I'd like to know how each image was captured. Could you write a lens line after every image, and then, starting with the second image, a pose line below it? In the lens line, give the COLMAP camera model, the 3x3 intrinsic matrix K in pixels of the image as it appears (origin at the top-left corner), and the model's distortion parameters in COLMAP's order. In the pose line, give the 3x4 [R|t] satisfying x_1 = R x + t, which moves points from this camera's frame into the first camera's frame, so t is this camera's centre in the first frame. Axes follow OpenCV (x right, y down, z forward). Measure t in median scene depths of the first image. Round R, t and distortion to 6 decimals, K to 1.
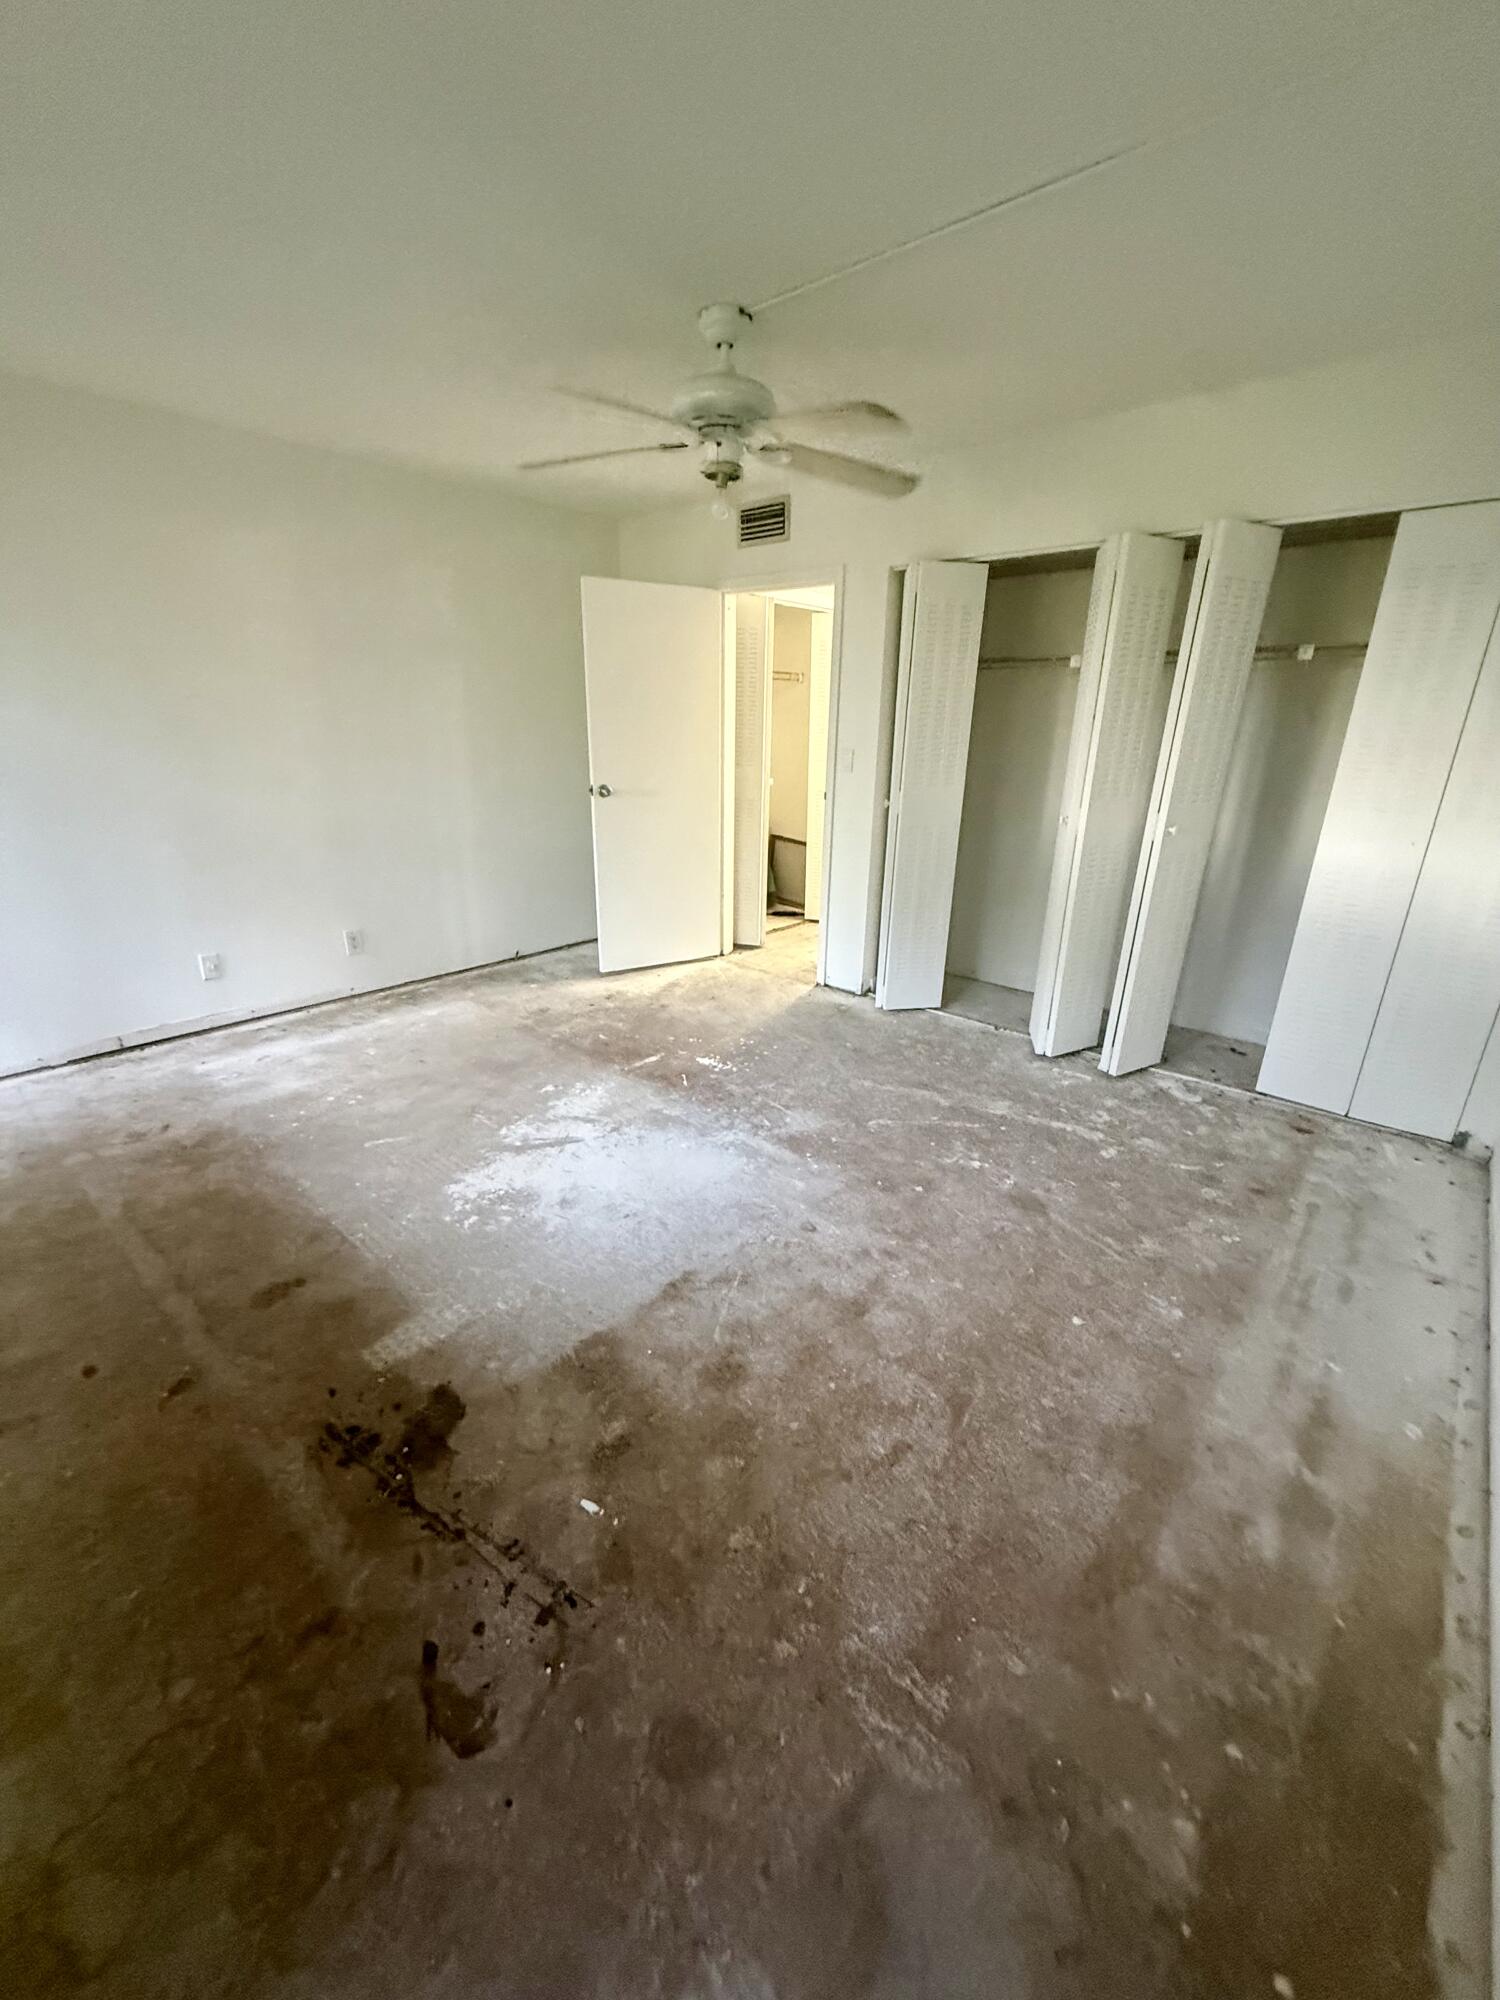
lens RADIAL K [[798.1, 0, 748.2], [0, 798.1, 996.3], [0, 0, 1]] dist [-0.000433, 0.000318]
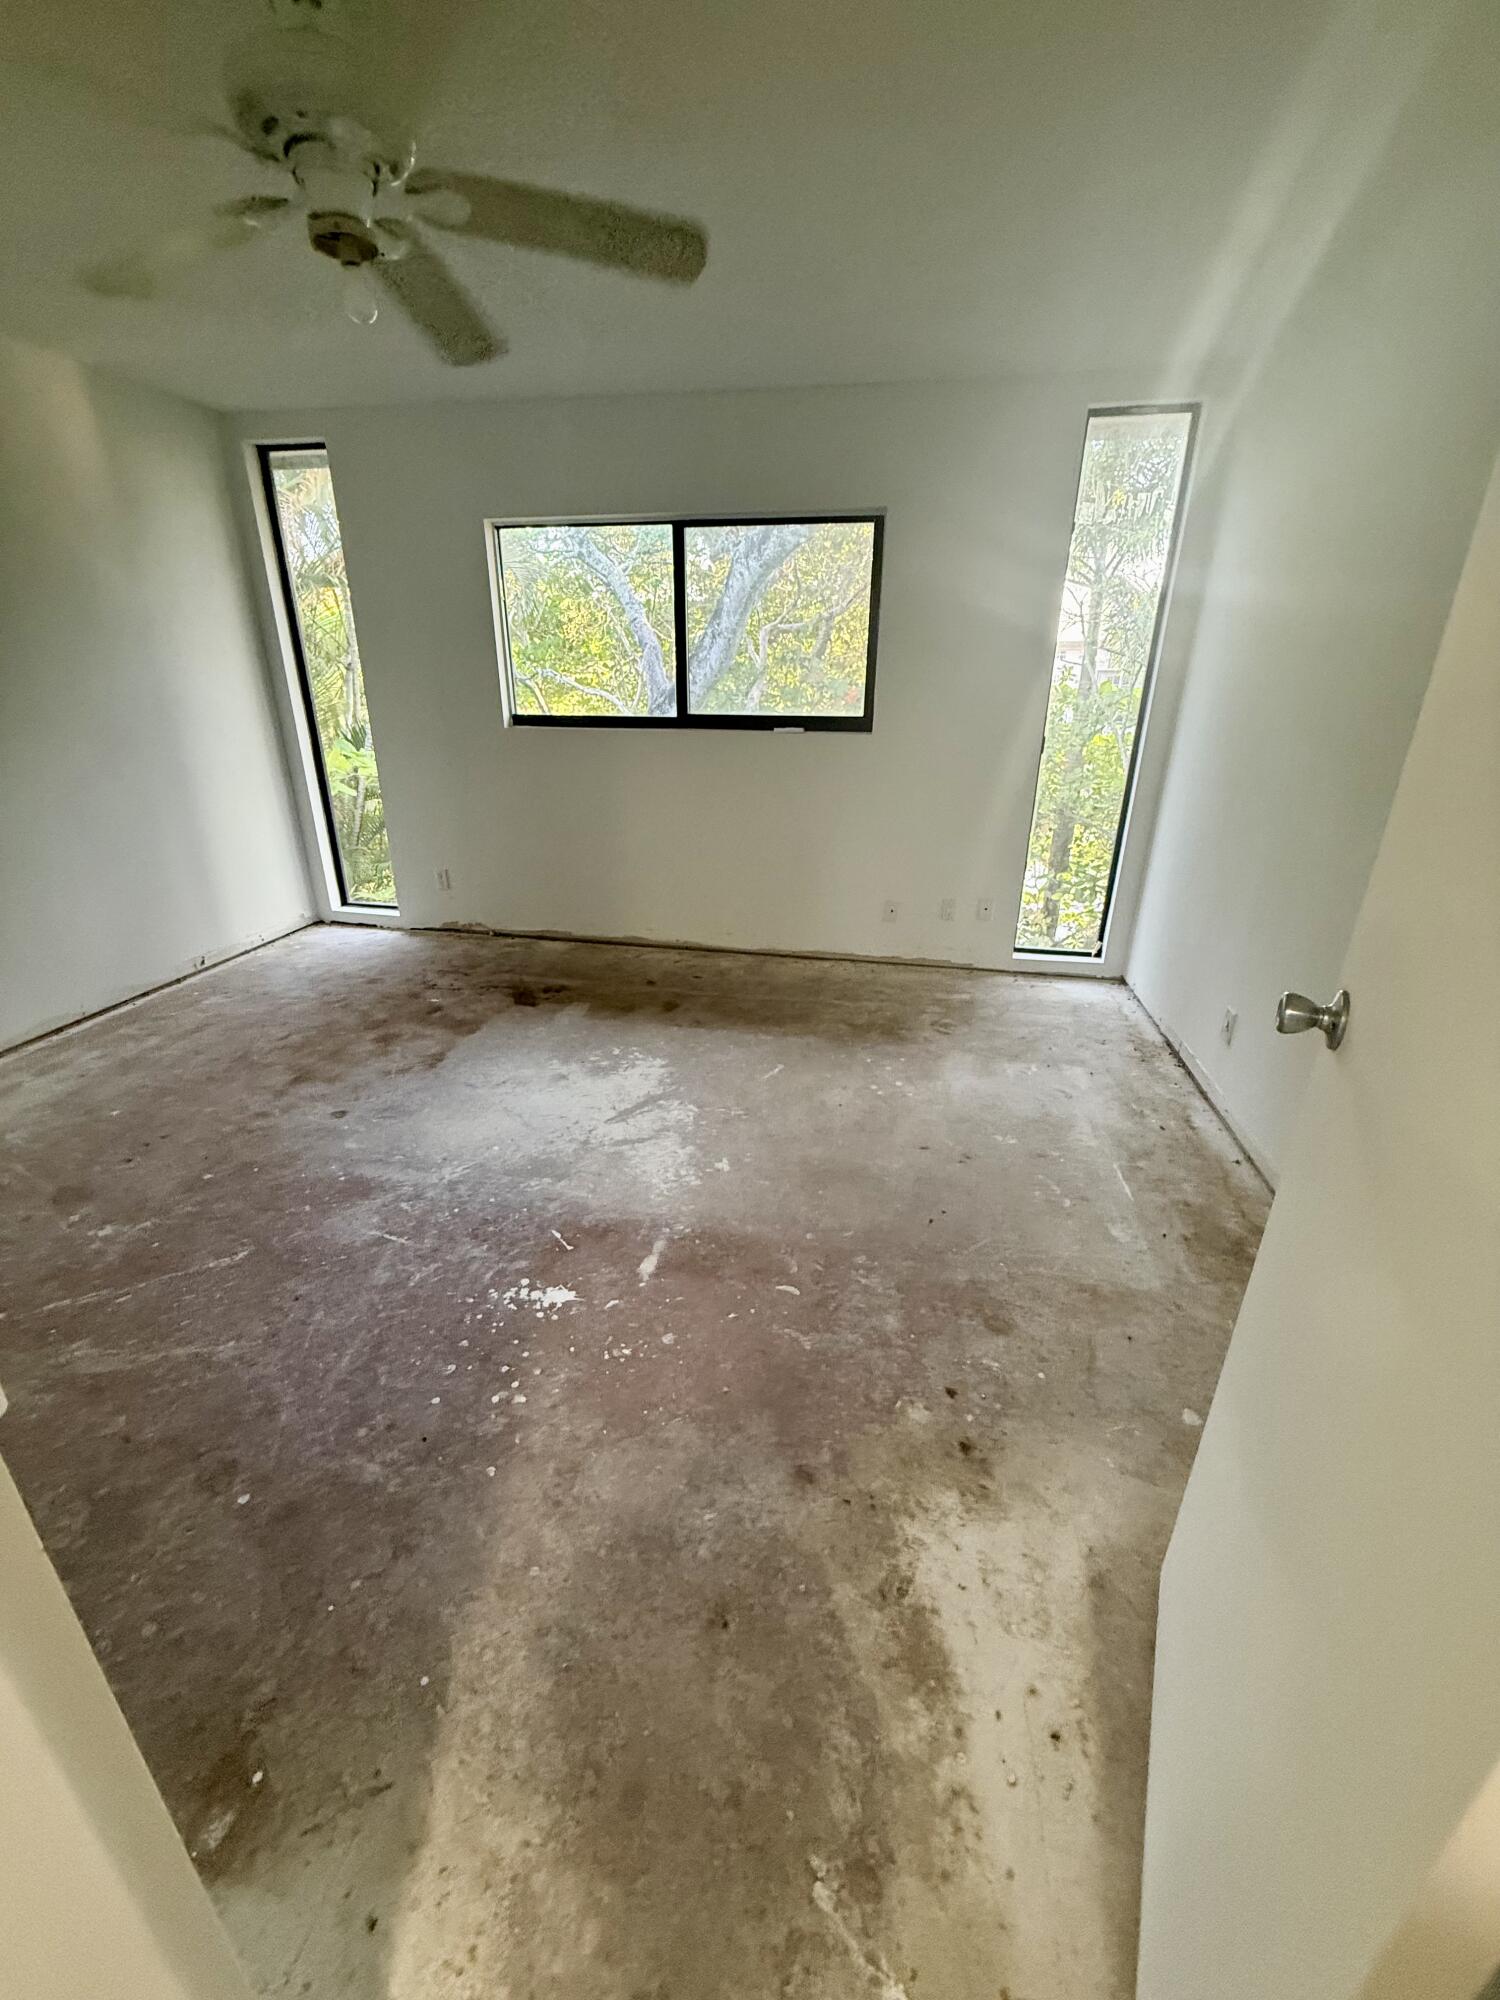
lens RADIAL K [[798.1, 0, 748.2], [0, 798.1, 996.3], [0, 0, 1]] dist [-0.000433, 0.000318]
pose [[-0.859495, 0.166696, -0.483198, 0.080801], [-0.190422, 0.772855, 0.605339, -0.547669], [0.474349, 0.612298, -0.632522, 1.609950]]
